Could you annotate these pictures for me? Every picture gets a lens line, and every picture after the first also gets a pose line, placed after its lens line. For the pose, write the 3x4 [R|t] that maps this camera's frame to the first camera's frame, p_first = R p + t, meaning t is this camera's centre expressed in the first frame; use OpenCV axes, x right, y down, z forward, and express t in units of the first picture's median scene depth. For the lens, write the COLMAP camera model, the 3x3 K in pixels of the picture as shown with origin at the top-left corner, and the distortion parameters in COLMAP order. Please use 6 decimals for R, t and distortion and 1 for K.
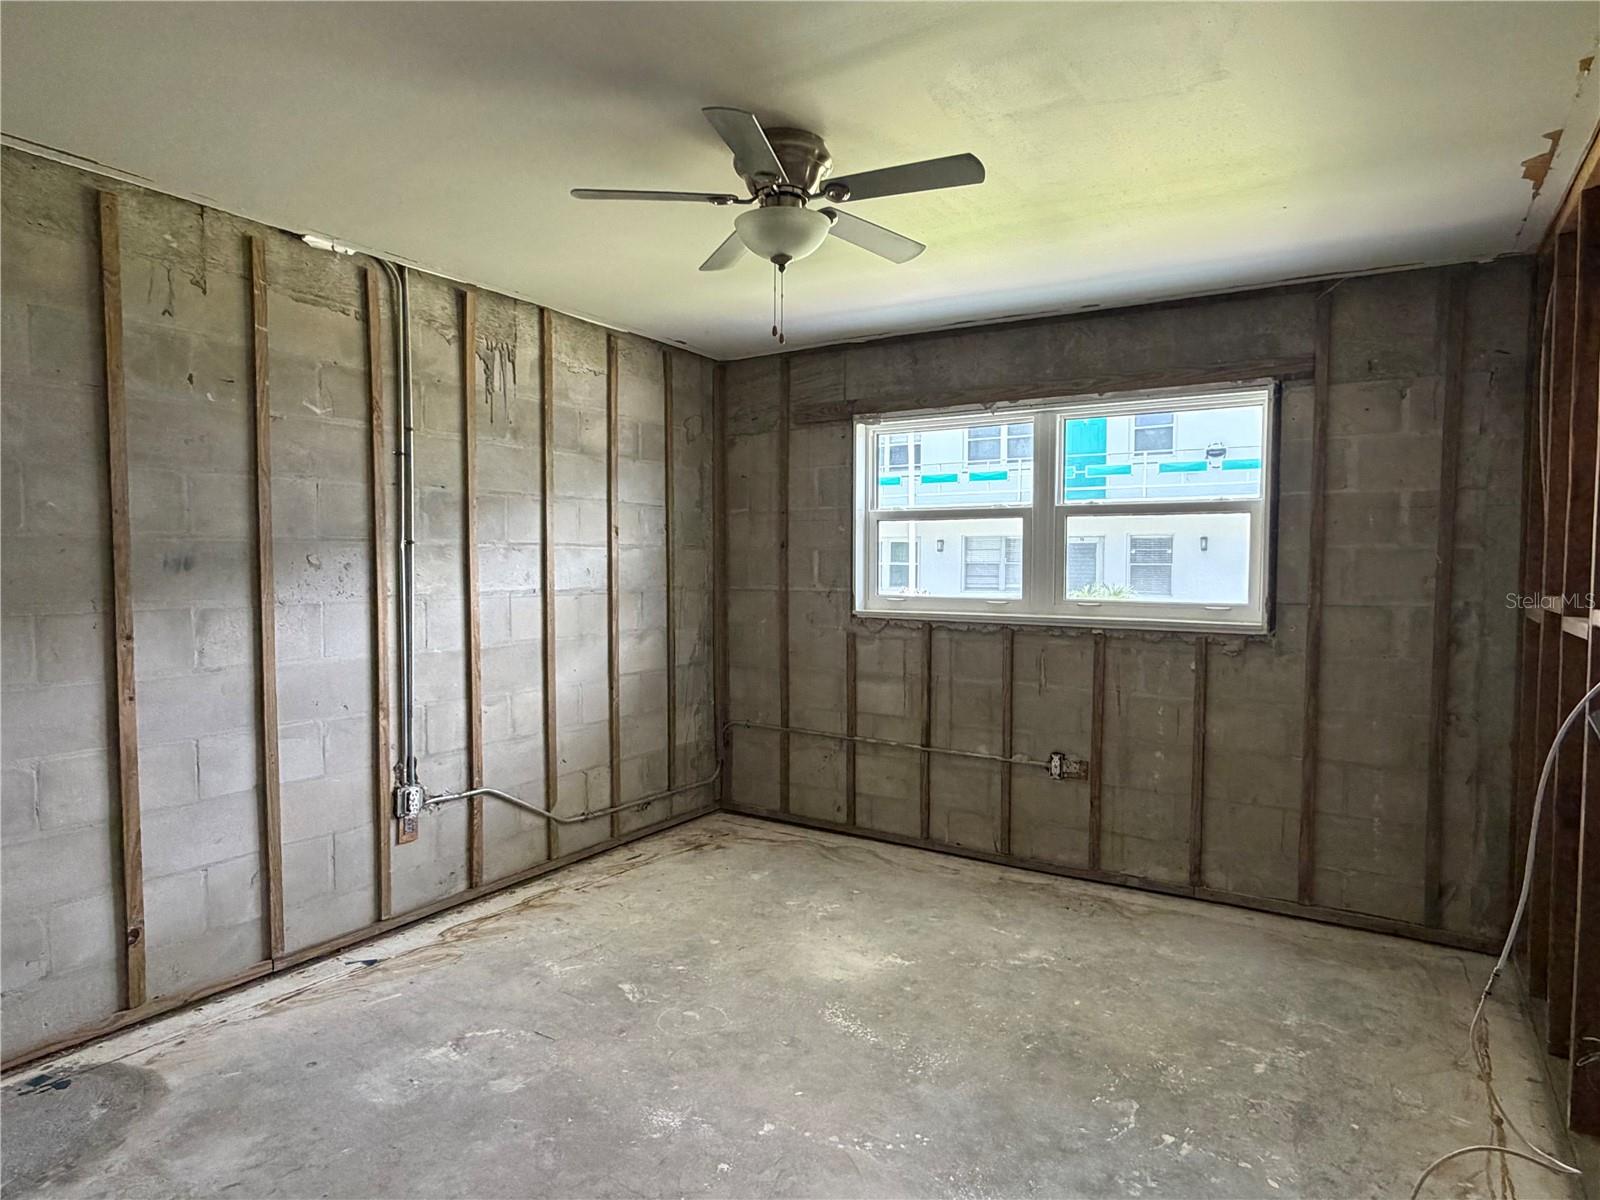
lens RADIAL K [[958.9, 0, 801.6], [0, 958.9, 602.1], [0, 0, 1]] dist [-0.002536, 0.002353]
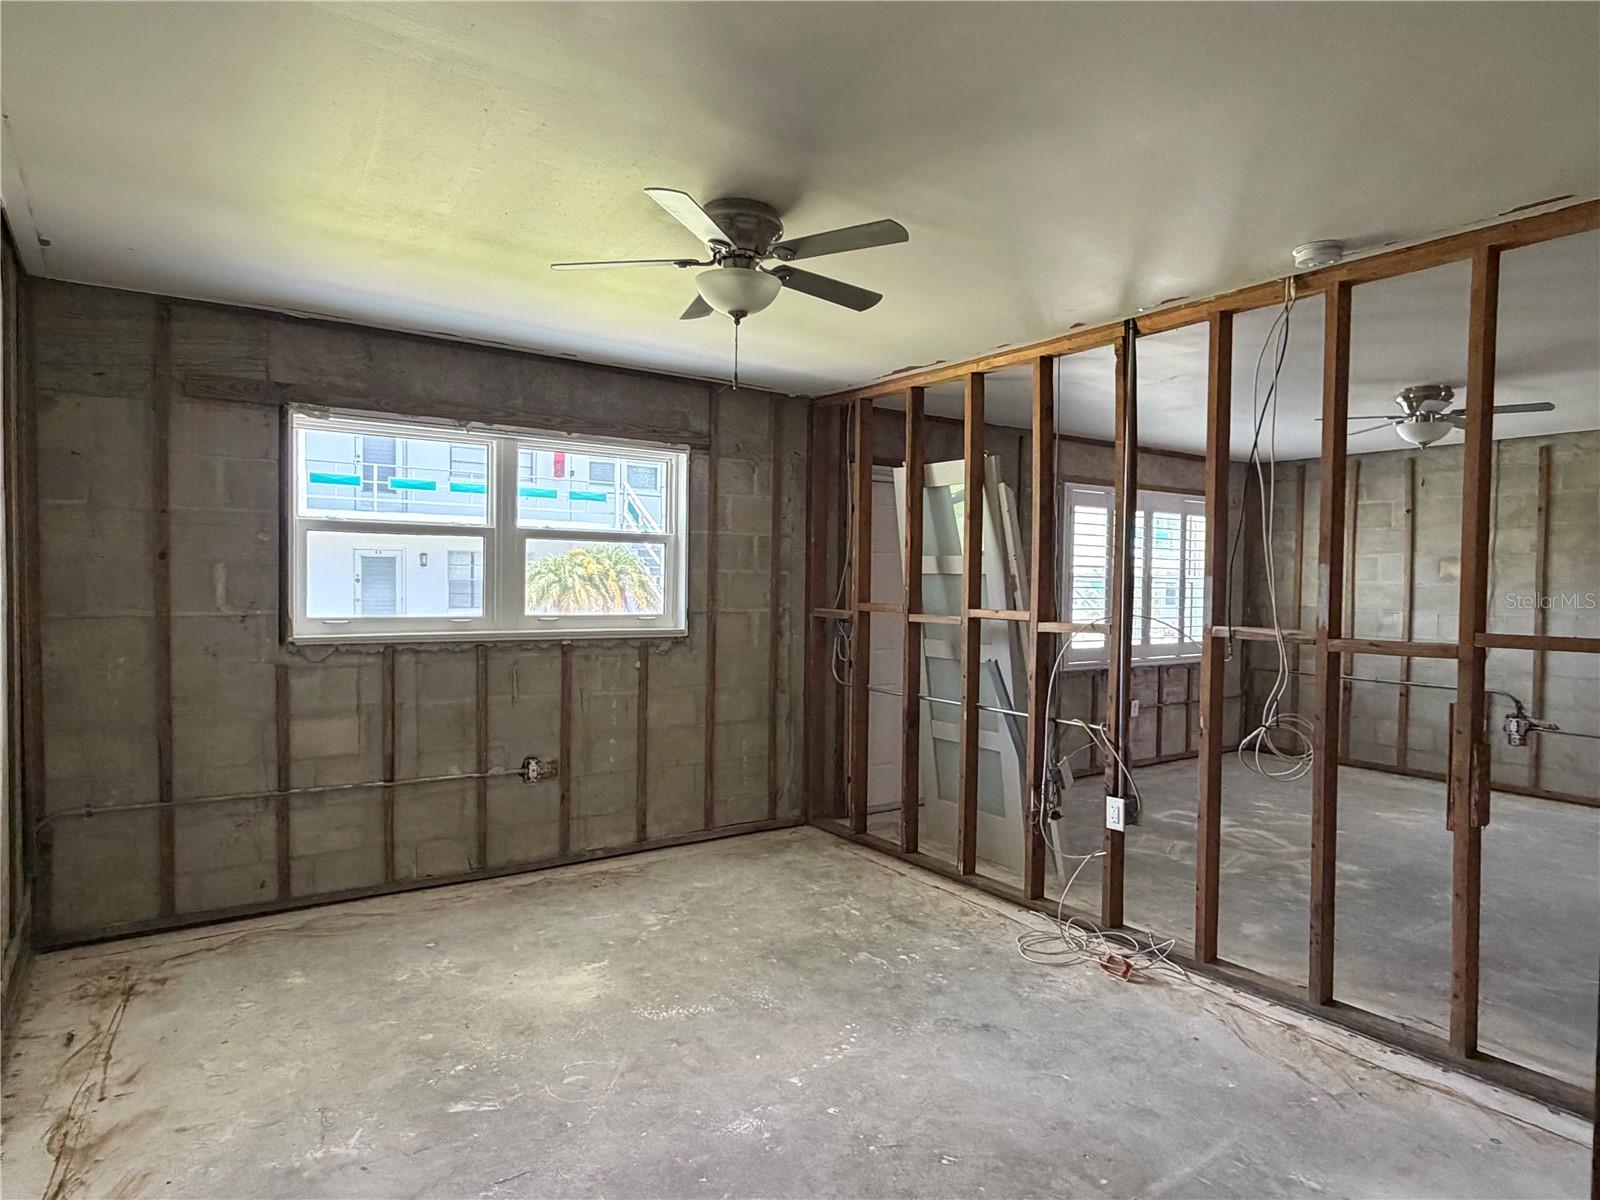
lens RADIAL K [[958.9, 0, 801.6], [0, 958.9, 602.1], [0, 0, 1]] dist [-0.002536, 0.002353]
pose [[0.362571, -0.019222, 0.931758, -0.616364], [0.027583, 0.999571, 0.009888, -0.019596], [-0.931548, 0.022115, 0.362945, 0.319073]]
